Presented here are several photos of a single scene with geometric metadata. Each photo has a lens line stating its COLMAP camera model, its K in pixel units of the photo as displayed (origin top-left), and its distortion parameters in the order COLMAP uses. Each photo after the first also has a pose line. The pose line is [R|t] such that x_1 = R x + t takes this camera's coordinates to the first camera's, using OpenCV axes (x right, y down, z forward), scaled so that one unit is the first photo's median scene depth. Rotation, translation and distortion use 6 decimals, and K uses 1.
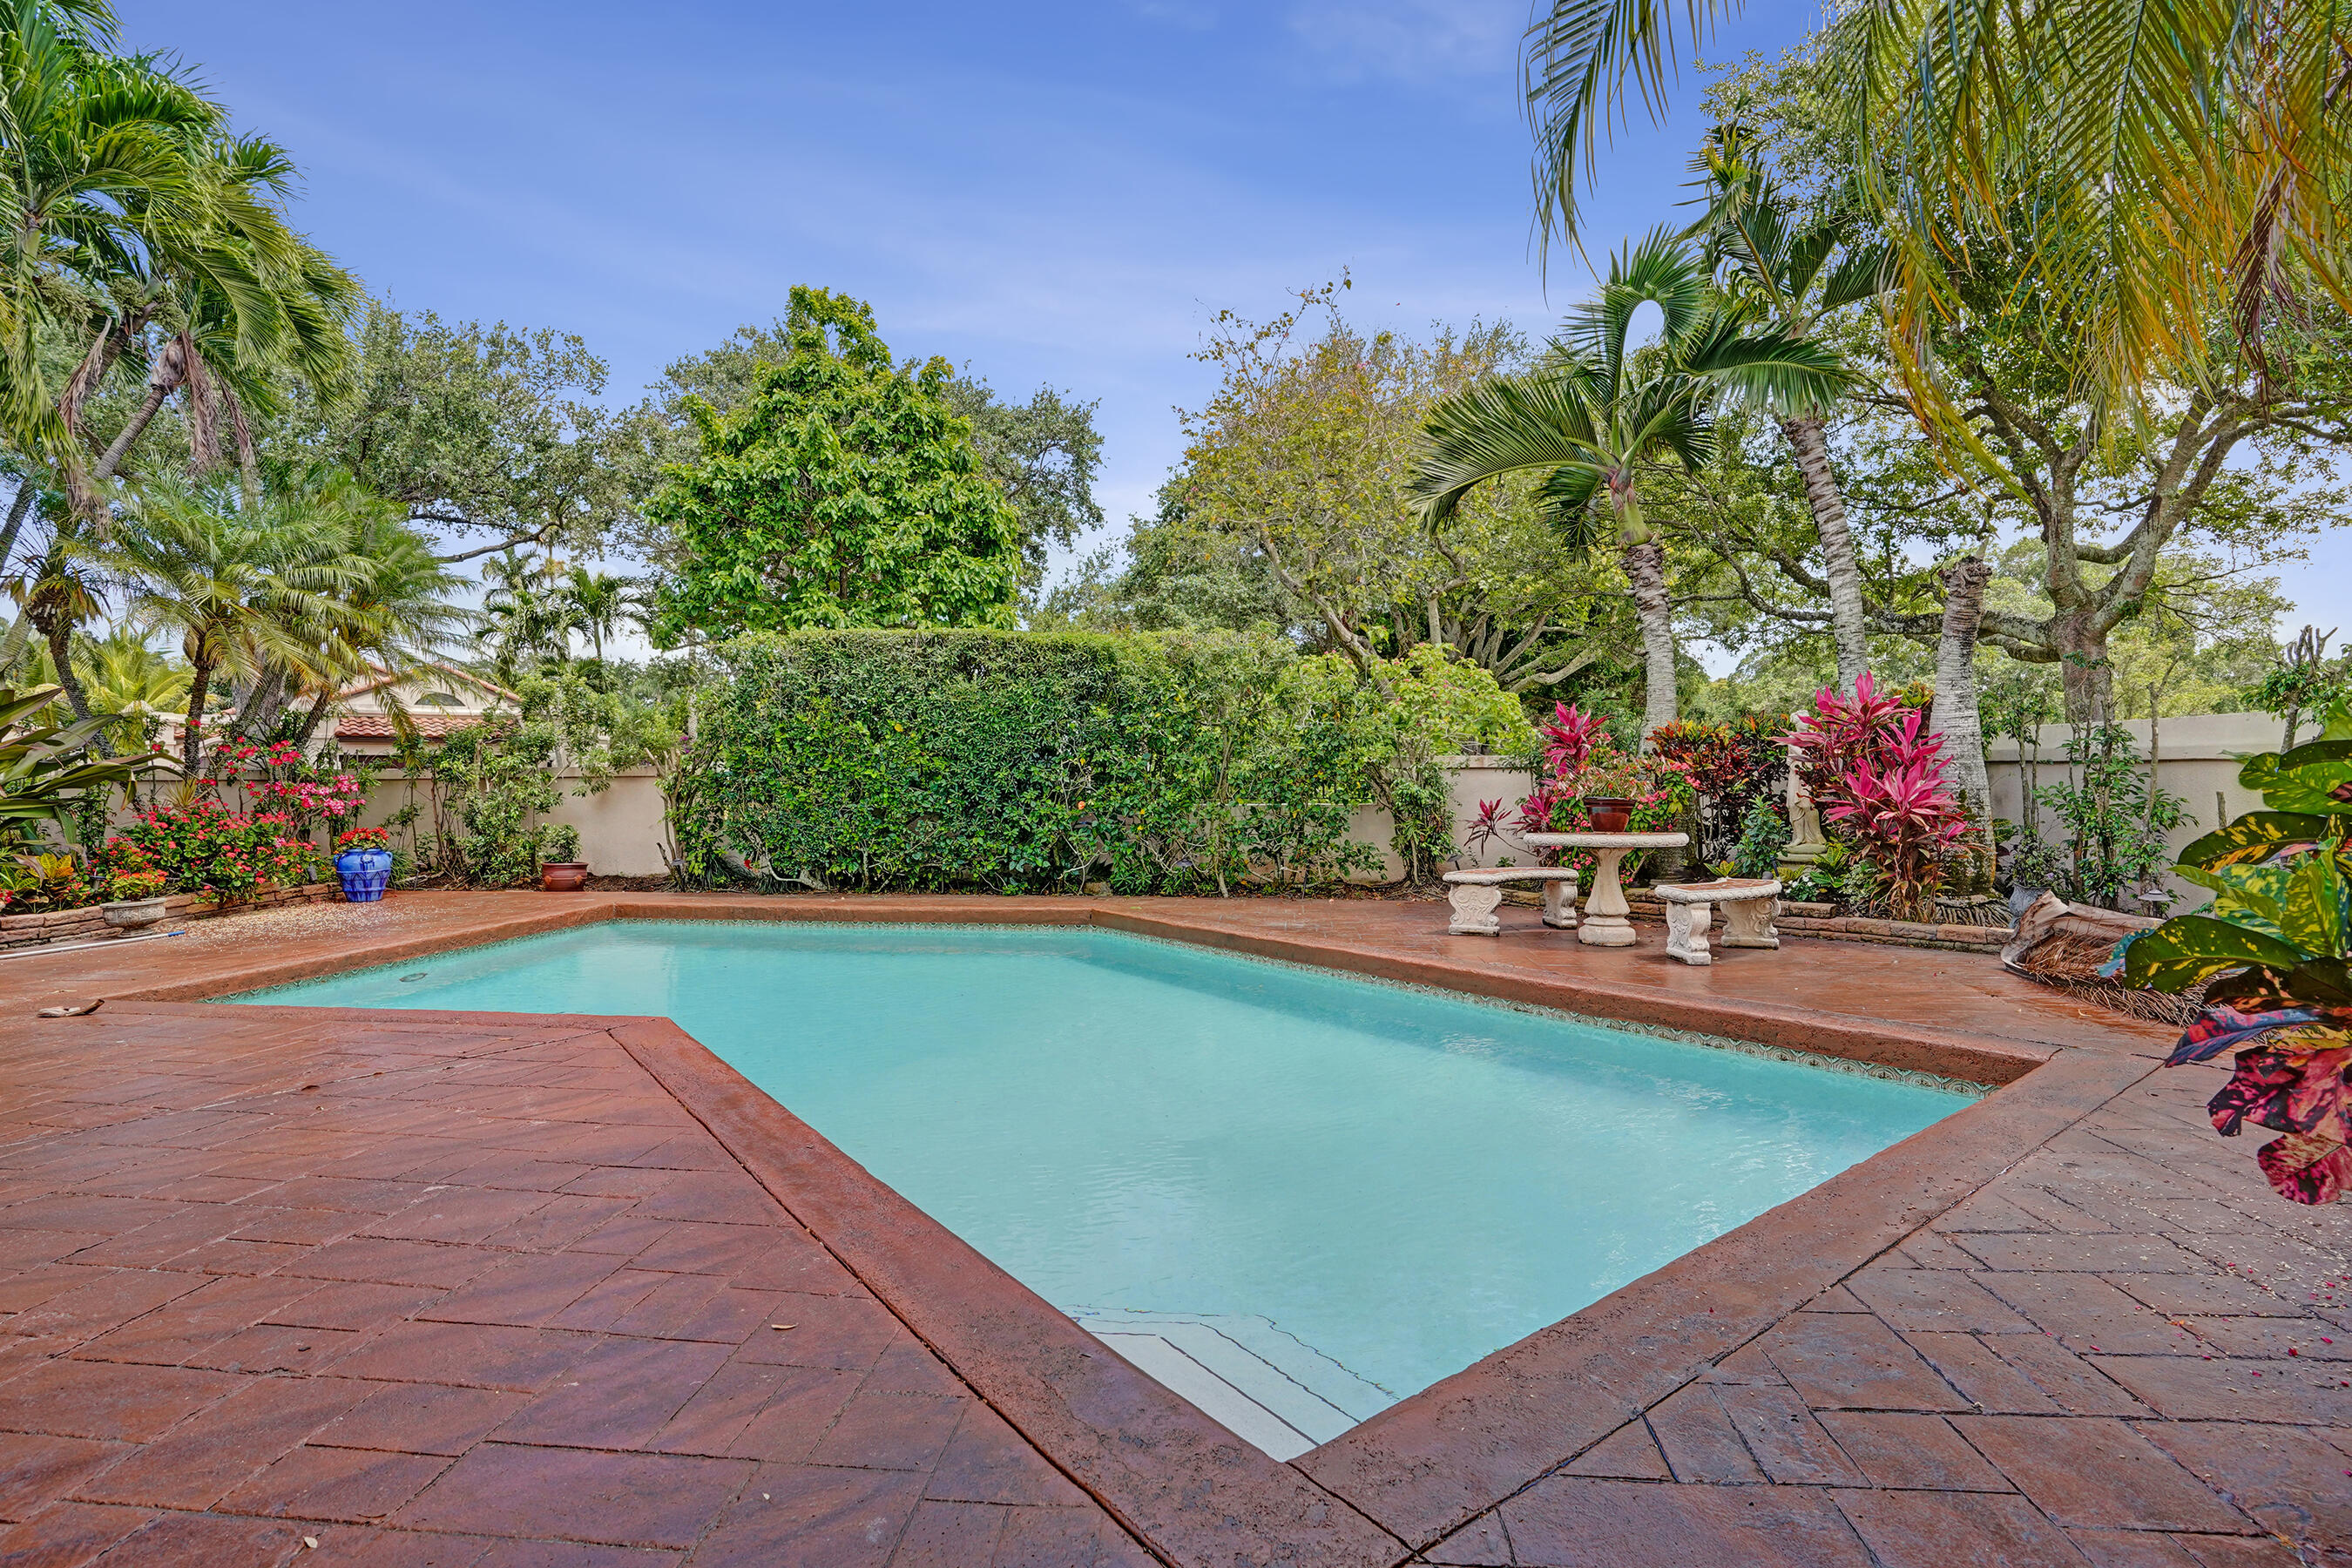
lens RADIAL K [[1135.5, 0, 1168.8], [0, 1135.5, 791.6], [0, 0, 1]] dist [-0.064406, 0.025806]
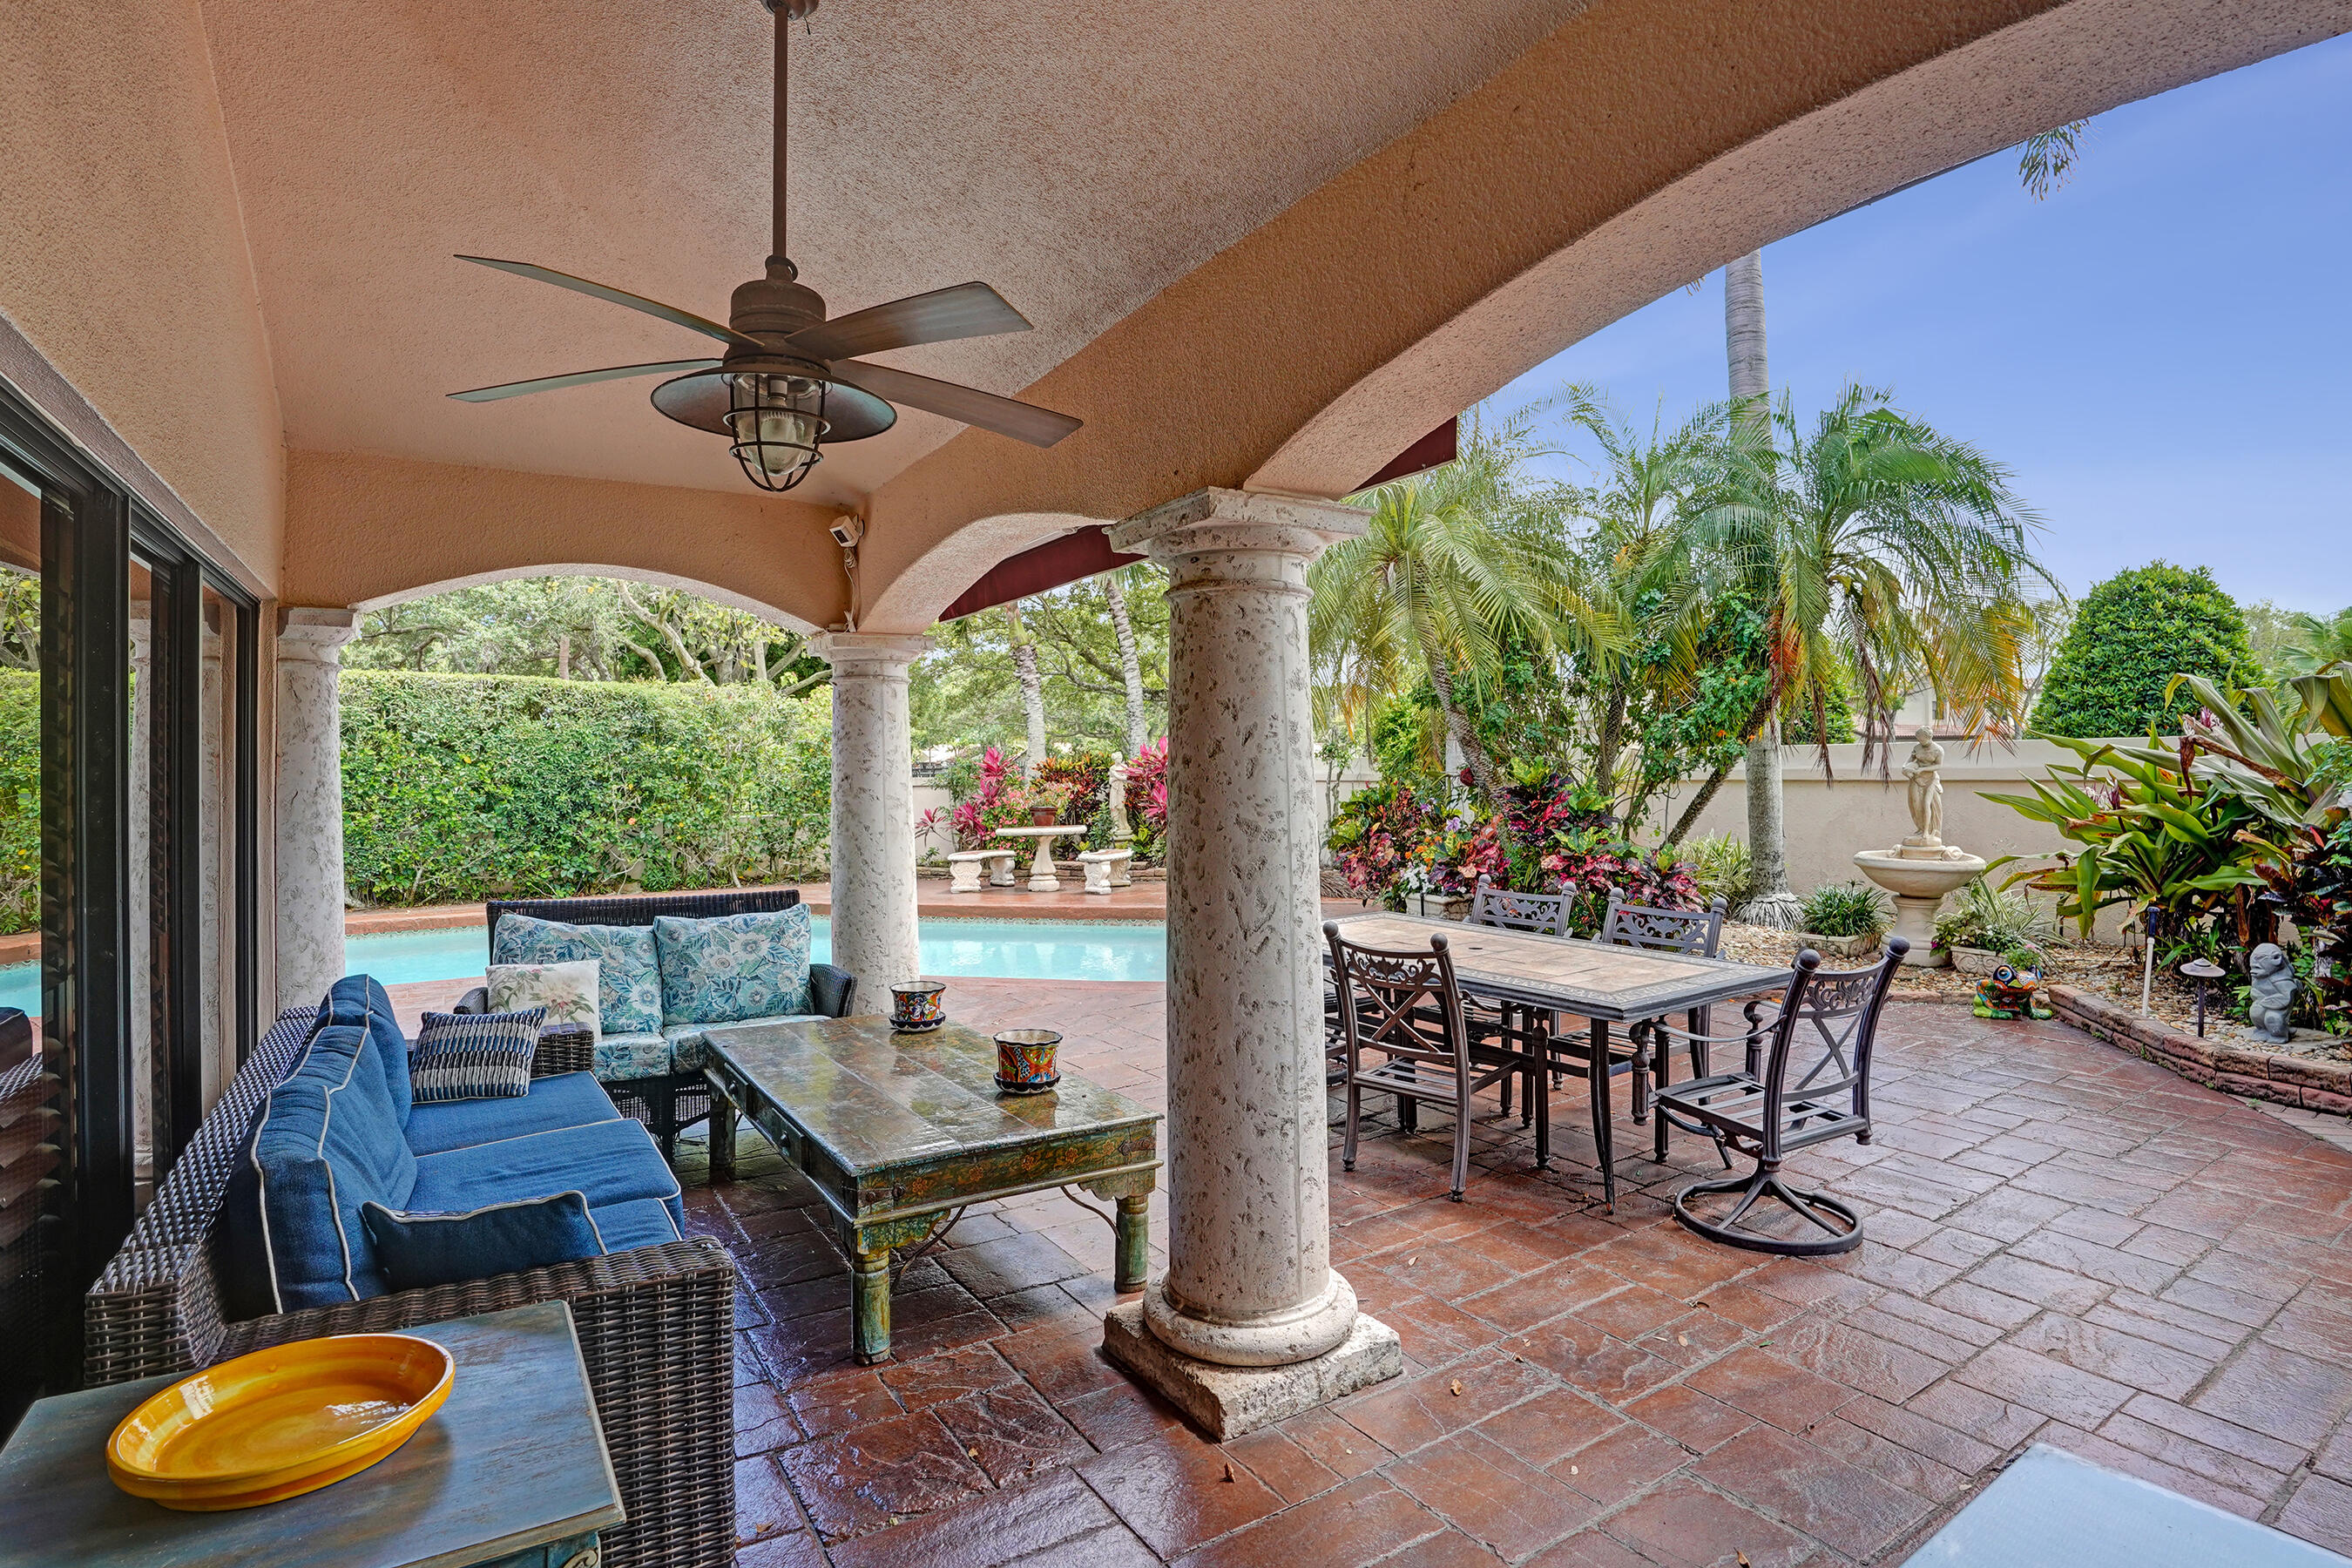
lens RADIAL K [[1154.1, 0, 1180.1], [0, 1154.1, 781.0], [0, 0, 1]] dist [-0.050177, 0.001160]
pose [[0.769878, -0.011981, 0.638079, -0.397268], [0.018293, 0.999827, -0.003298, -0.016787], [-0.637929, 0.014211, 0.769964, -0.346192]]
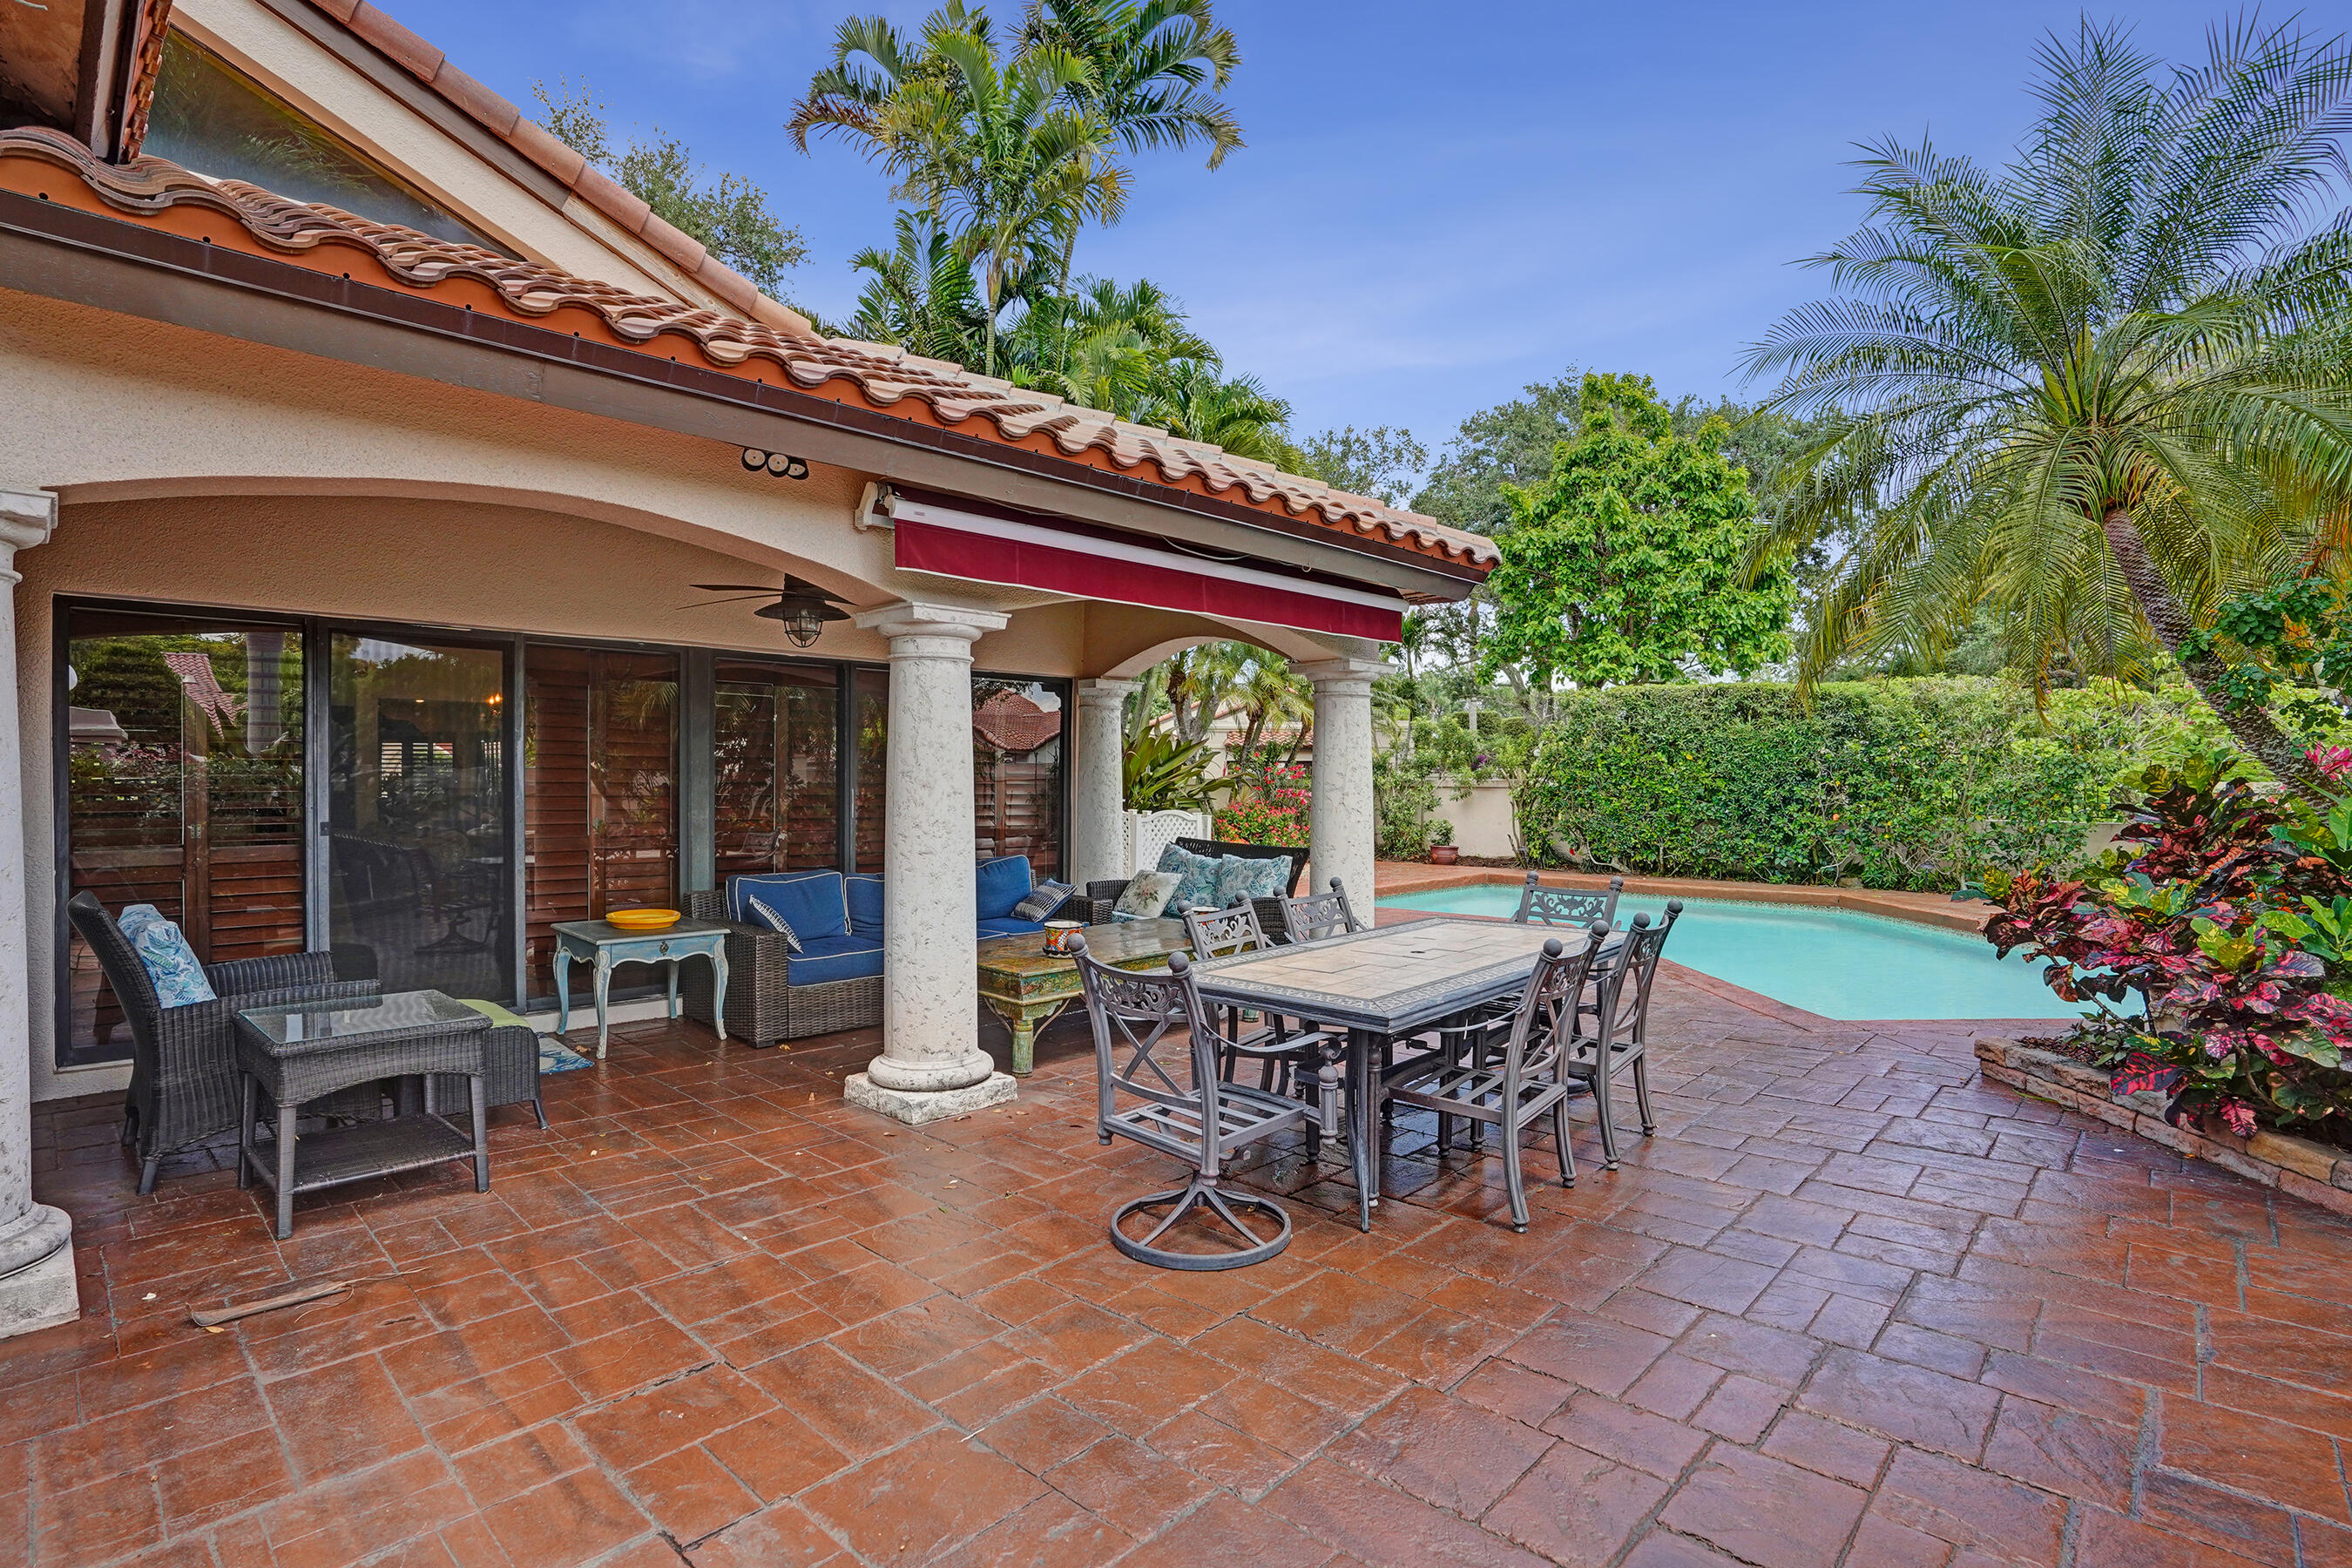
lens RADIAL K [[1154.1, 0, 1180.1], [0, 1154.1, 781.0], [0, 0, 1]] dist [-0.050177, 0.001160]
pose [[0.805793, 0.012603, -0.592064, 0.082016], [-0.017693, 0.999840, -0.002797, -0.011773], [0.591934, 0.012729, 0.805886, -0.465974]]
